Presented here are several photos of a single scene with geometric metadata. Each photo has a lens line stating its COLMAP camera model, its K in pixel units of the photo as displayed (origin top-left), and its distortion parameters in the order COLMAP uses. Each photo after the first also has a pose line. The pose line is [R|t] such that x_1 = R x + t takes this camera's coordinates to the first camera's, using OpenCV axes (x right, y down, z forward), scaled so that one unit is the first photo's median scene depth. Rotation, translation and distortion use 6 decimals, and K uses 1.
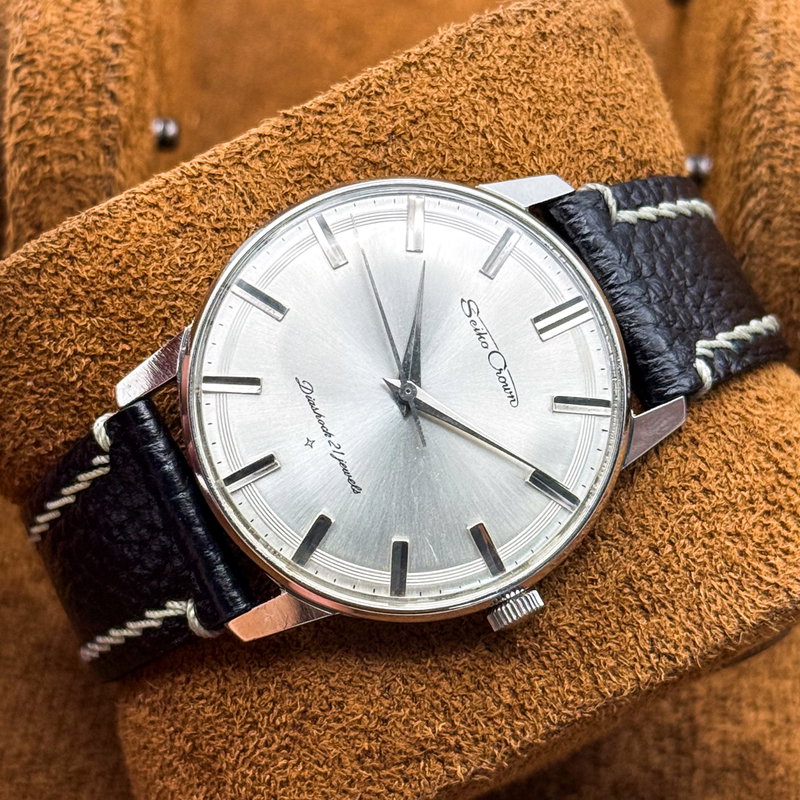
lens RADIAL K [[2689.6, 0, 400.0], [0, 2689.6, 400.0], [0, 0, 1]] dist [0.196164, 2.261038]
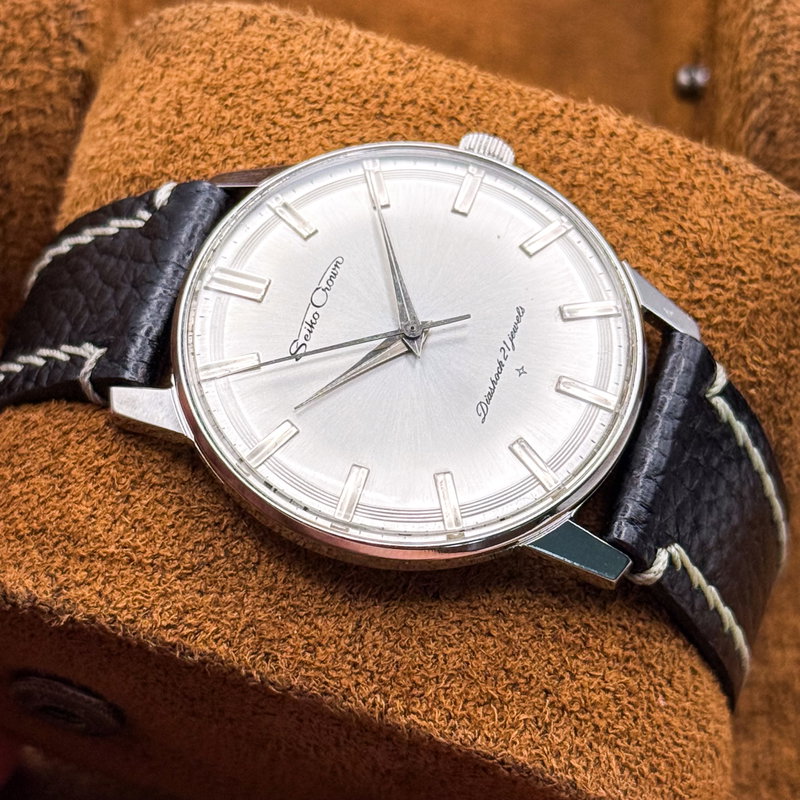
lens RADIAL K [[2689.6, 0, 400.0], [0, 2689.6, 400.0], [0, 0, 1]] dist [0.196164, 2.261038]
pose [[-0.690709, -0.677659, 0.252387, -0.244689], [0.697600, -0.532496, 0.479376, -0.463332], [-0.190459, 0.507175, 0.840535, 0.210140]]
